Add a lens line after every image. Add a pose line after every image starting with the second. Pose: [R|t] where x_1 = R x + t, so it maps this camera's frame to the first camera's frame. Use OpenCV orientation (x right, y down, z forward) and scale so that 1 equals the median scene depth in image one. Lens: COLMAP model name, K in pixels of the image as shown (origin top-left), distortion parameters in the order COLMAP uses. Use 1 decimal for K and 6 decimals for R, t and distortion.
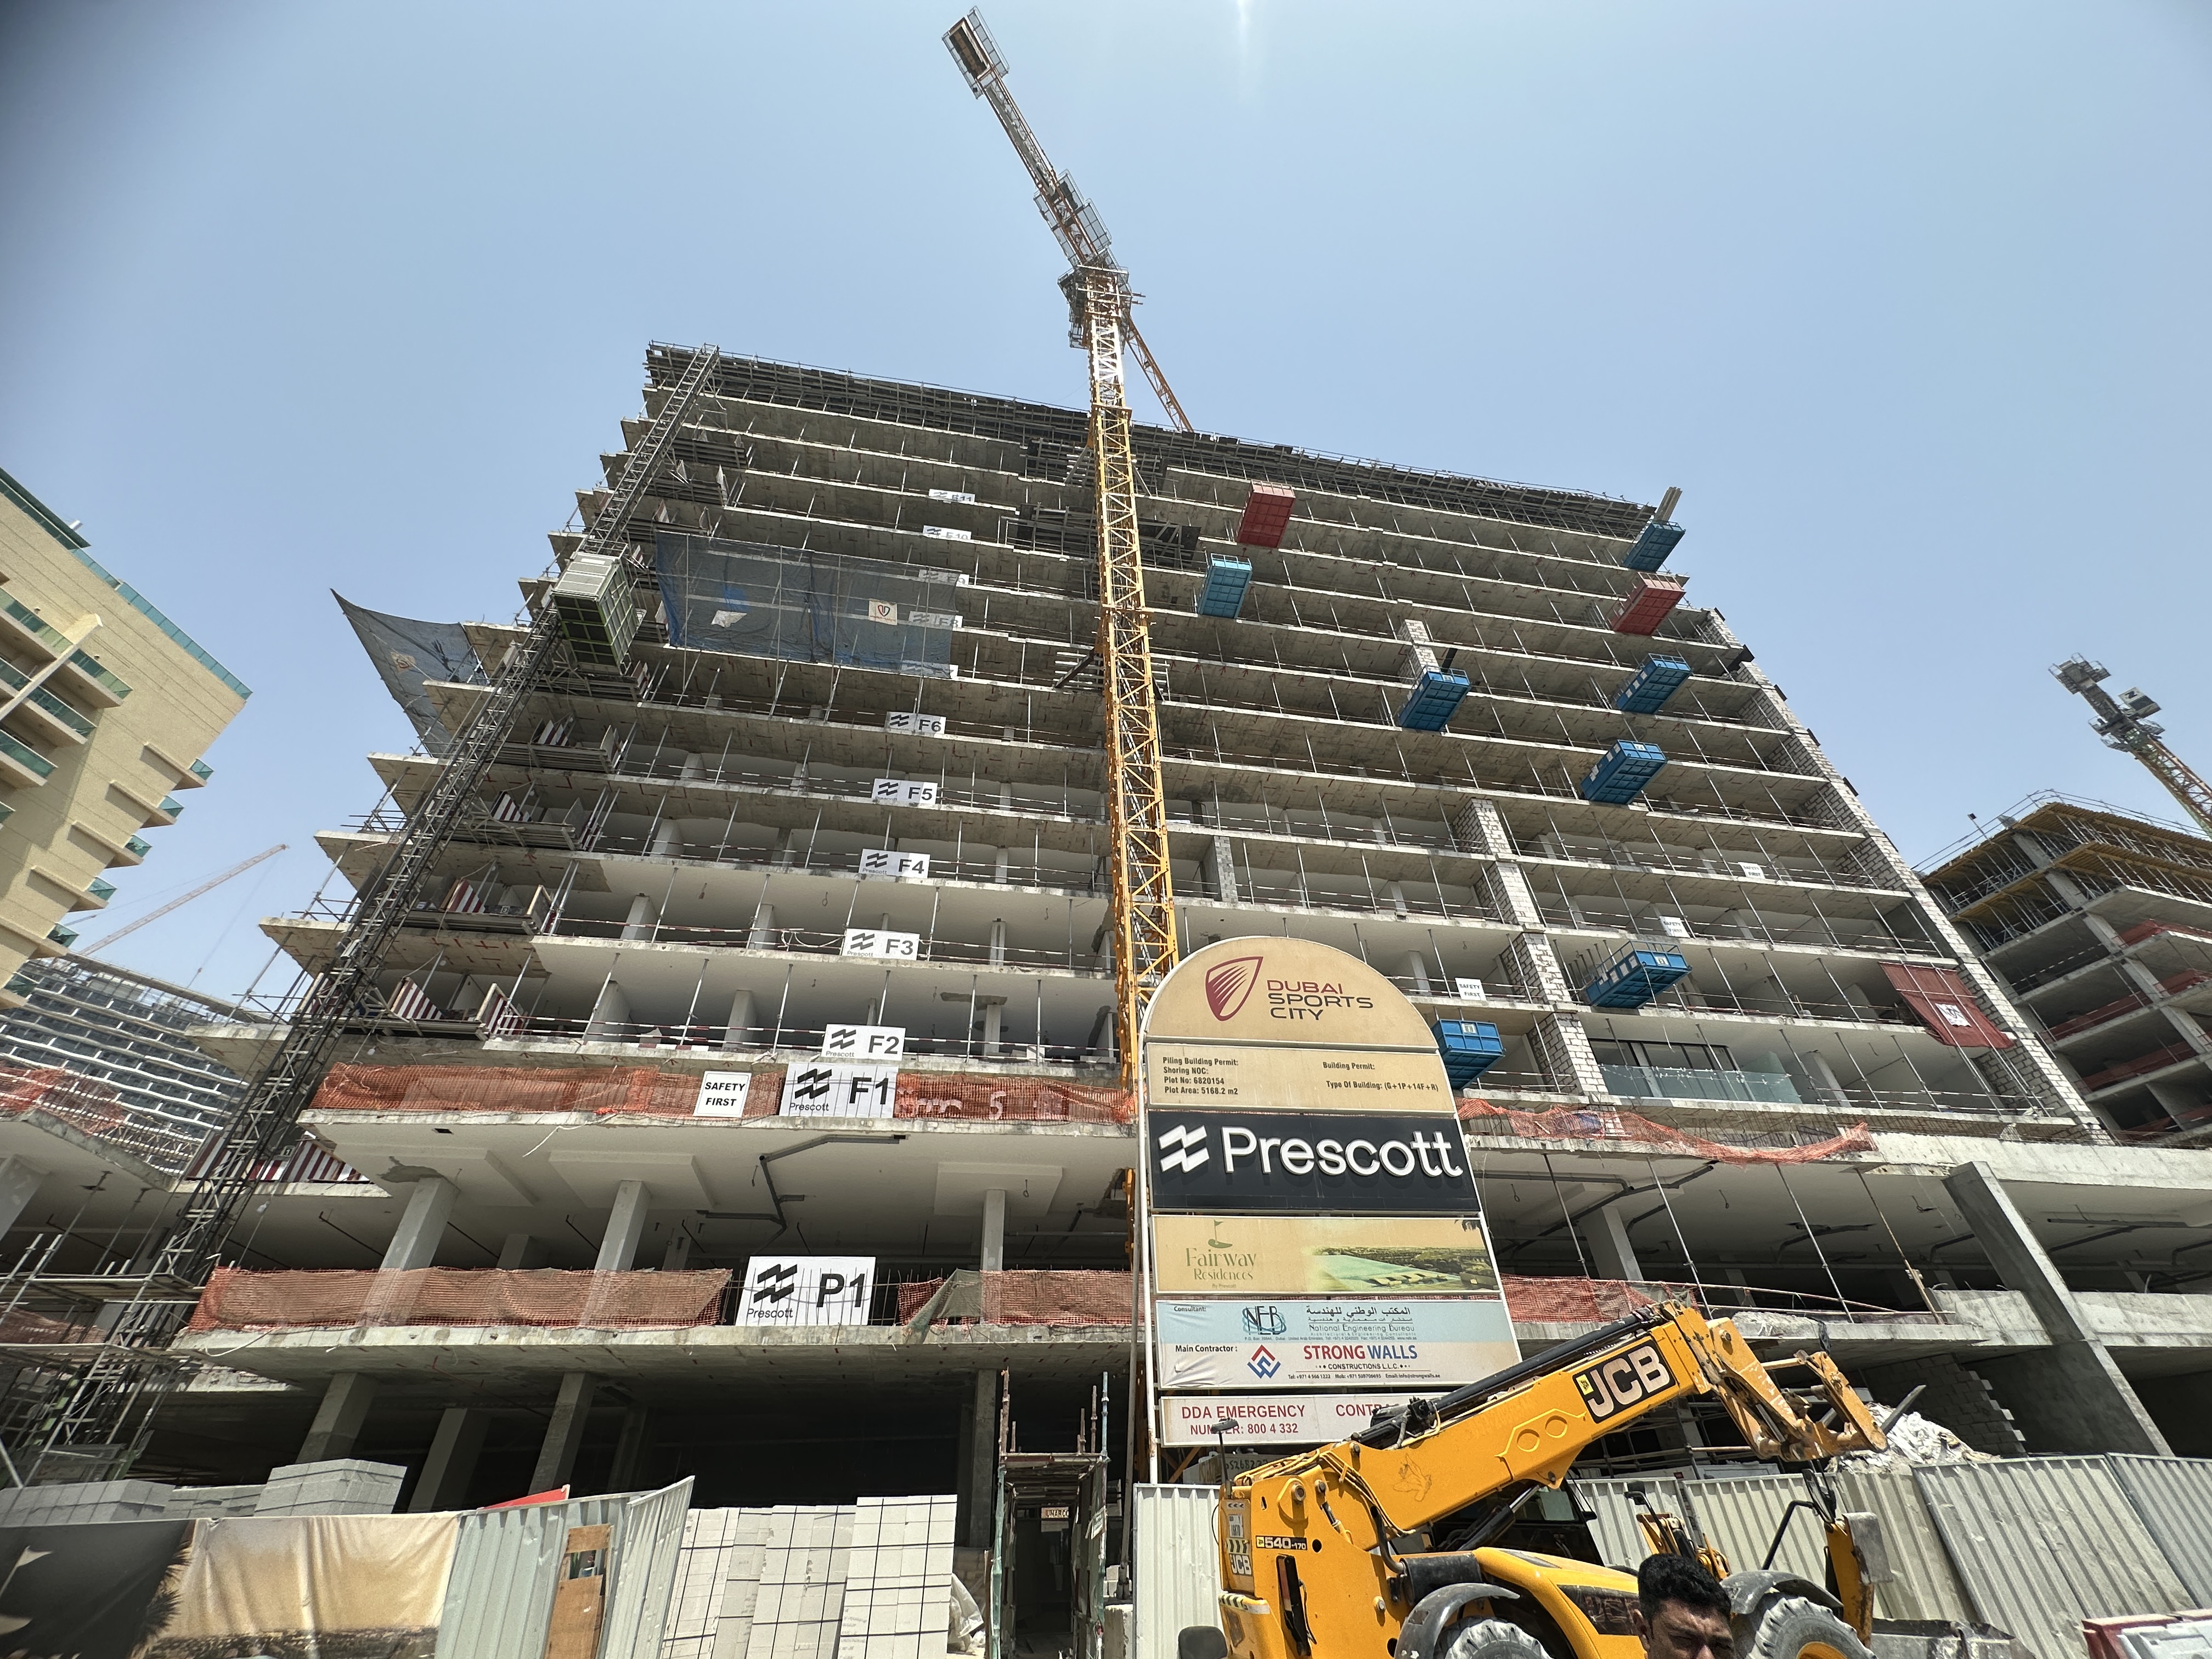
lens RADIAL K [[879.1, 0, 1105.1], [0, 879.1, 830.6], [0, 0, 1]] dist [-0.001248, 0.000211]
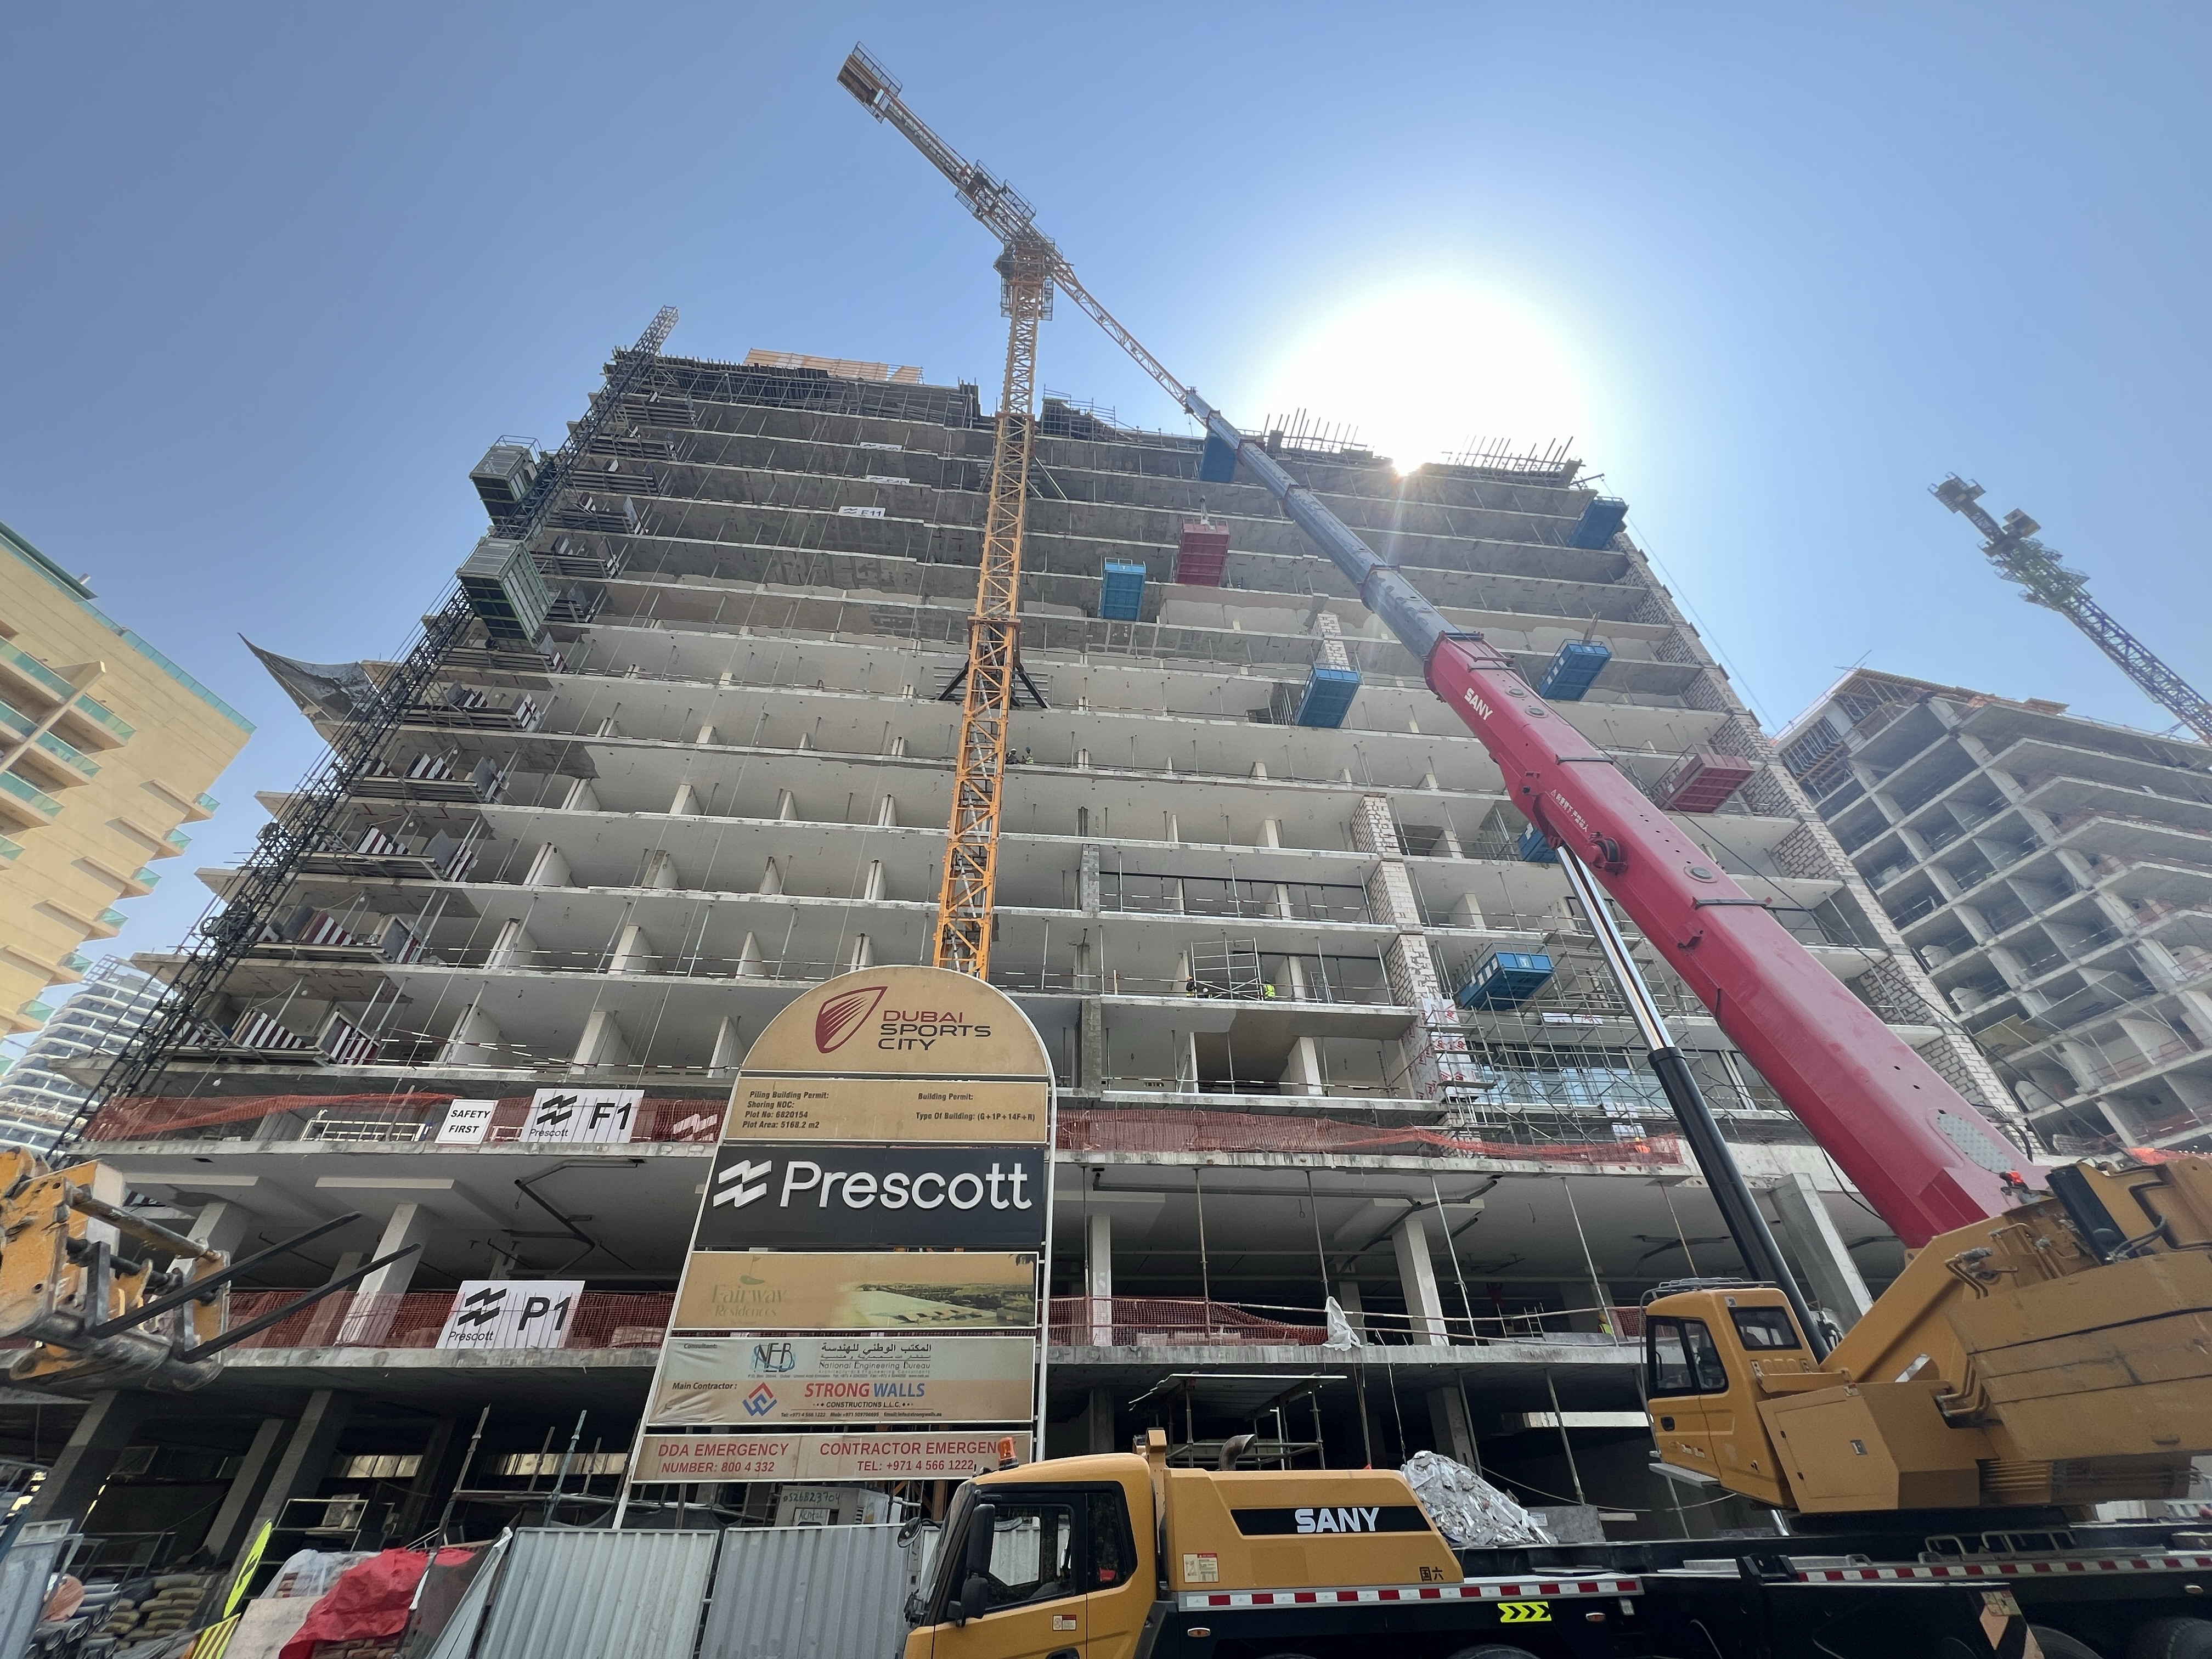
lens RADIAL K [[881.8, 0, 1105.3], [0, 881.8, 826.1], [0, 0, 1]] dist [-0.001770, 0.000009]
pose [[0.997780, -0.030289, -0.059306, 0.441389], [0.030307, 0.999540, -0.000603, -0.027750], [0.059297, -0.001195, 0.998240, 0.009301]]
